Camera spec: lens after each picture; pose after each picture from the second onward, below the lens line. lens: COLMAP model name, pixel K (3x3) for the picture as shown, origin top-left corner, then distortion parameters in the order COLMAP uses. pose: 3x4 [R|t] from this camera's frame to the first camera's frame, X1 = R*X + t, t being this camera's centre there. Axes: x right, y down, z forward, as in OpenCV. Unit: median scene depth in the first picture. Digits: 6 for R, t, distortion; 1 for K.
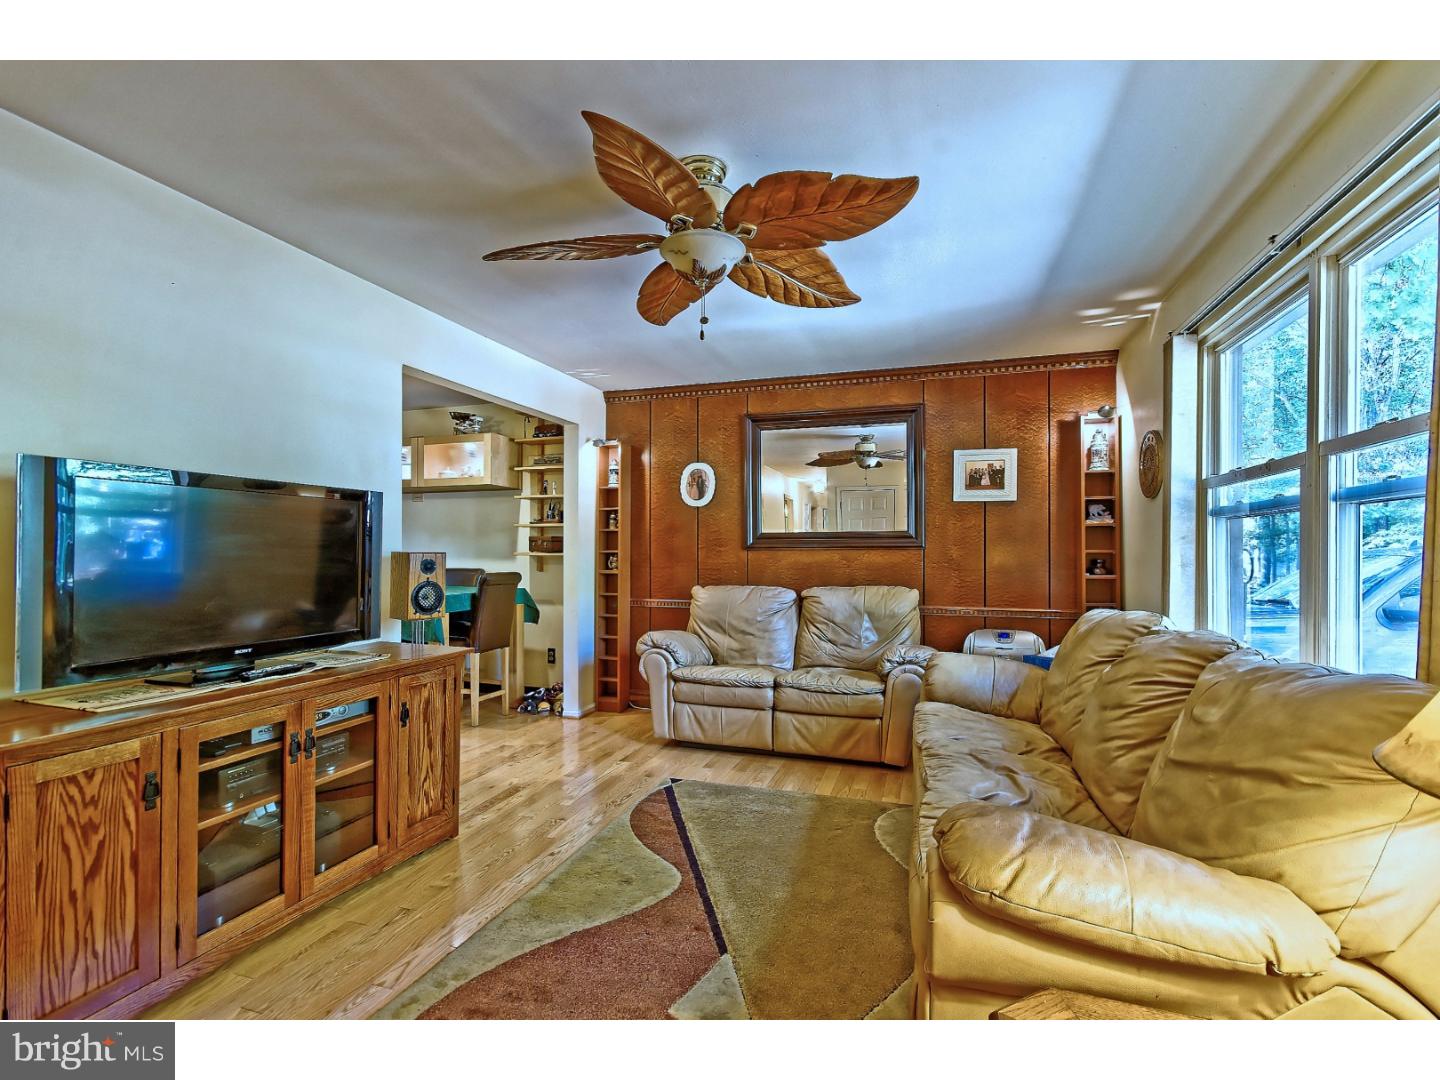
lens RADIAL K [[661.7, 0, 728.6], [0, 661.7, 552.4], [0, 0, 1]] dist [-0.001419, 0.000117]
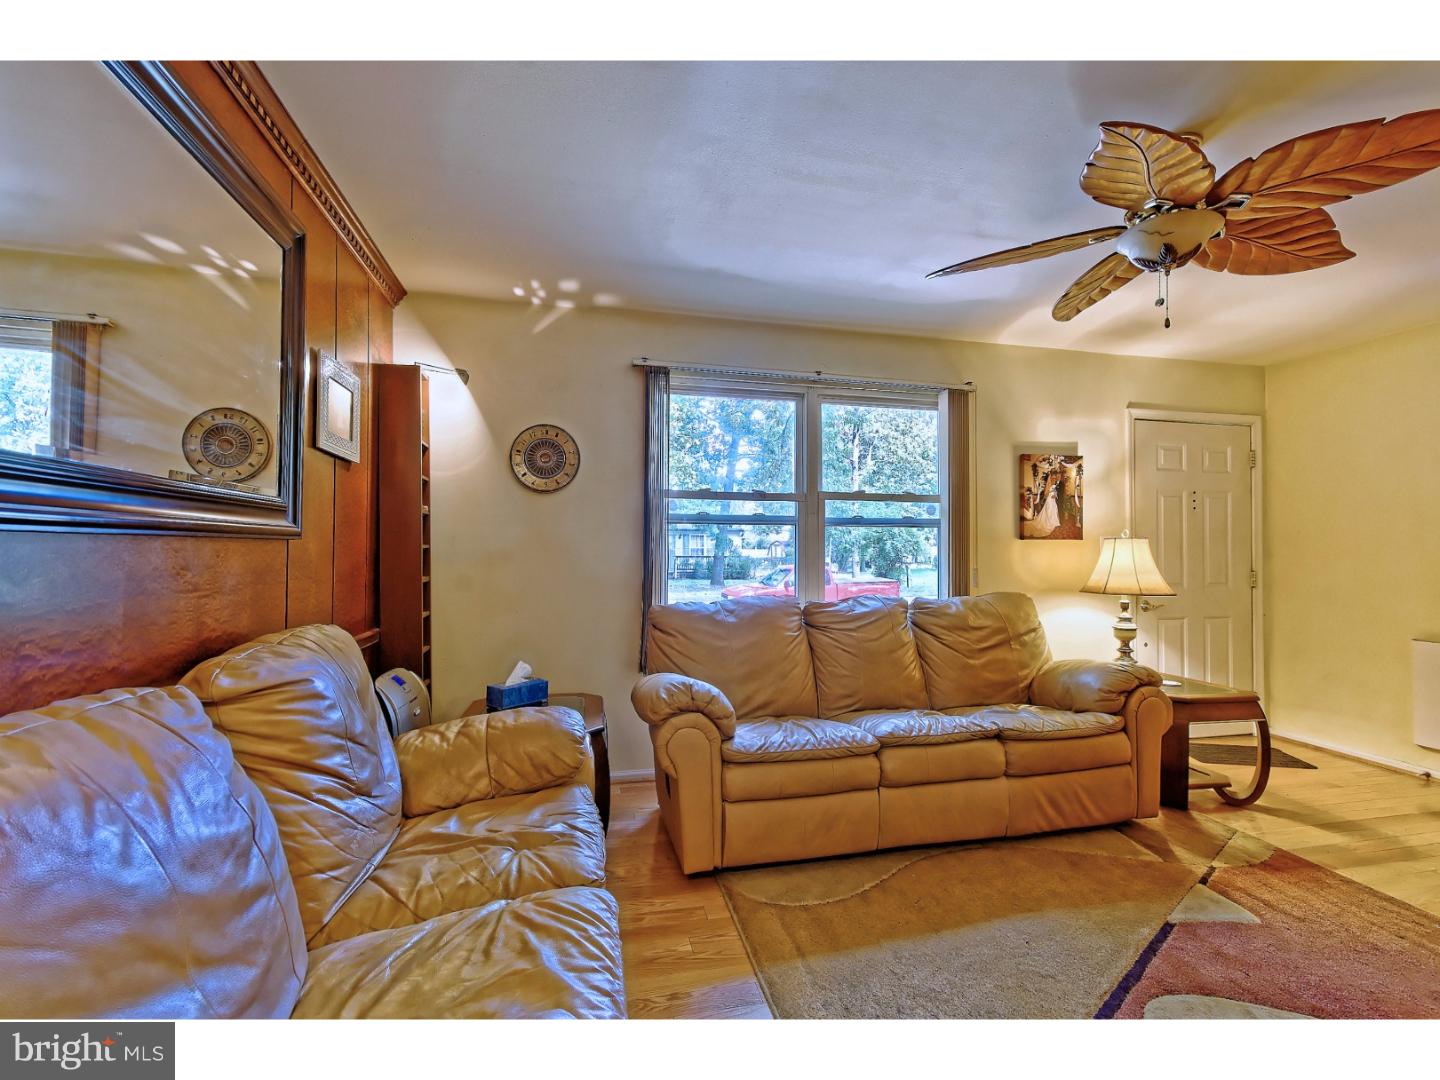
lens RADIAL K [[636.7, 0, 720.0], [0, 636.7, 540.0], [0, 0, 1]] dist [-0.000061, 0.000075]
pose [[-0.495916, 0.012620, 0.868279, -0.261921], [-0.006860, 0.999806, -0.018450, 0.003937], [-0.868343, -0.015106, -0.495733, 1.075207]]
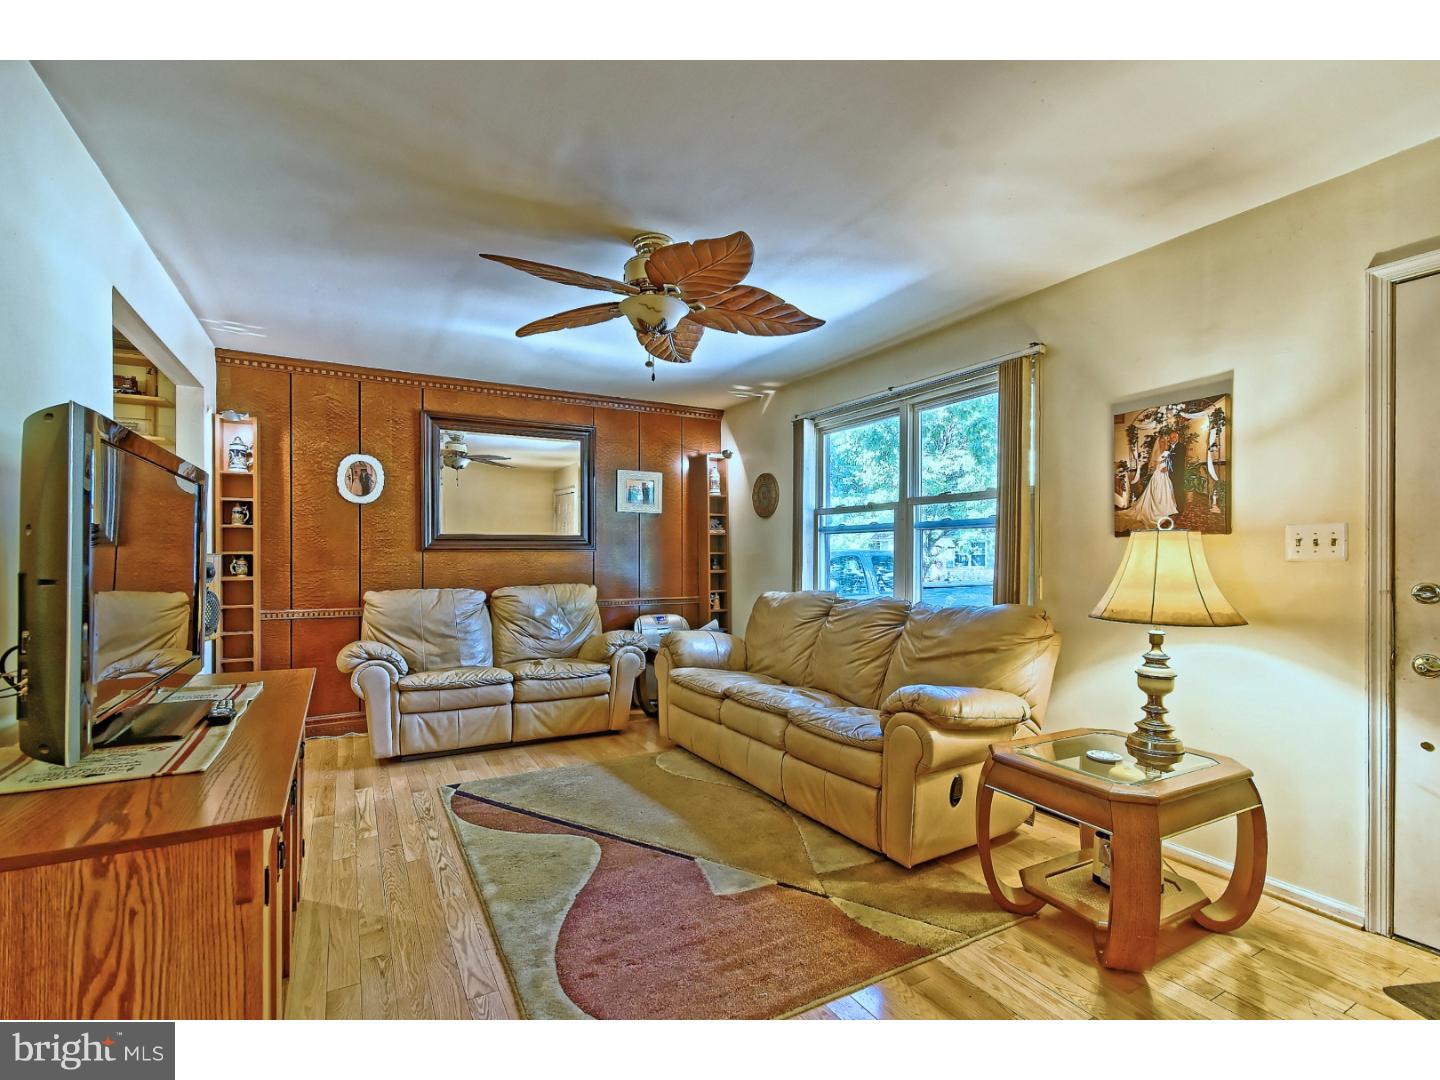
lens RADIAL K [[661.7, 0, 728.6], [0, 661.7, 552.4], [0, 0, 1]] dist [-0.001419, 0.000117]
pose [[0.682483, 0.001289, 0.730900, -0.448150], [0.000697, 0.999997, -0.002414, 0.000152], [-0.730901, 0.002157, 0.682480, 0.025964]]
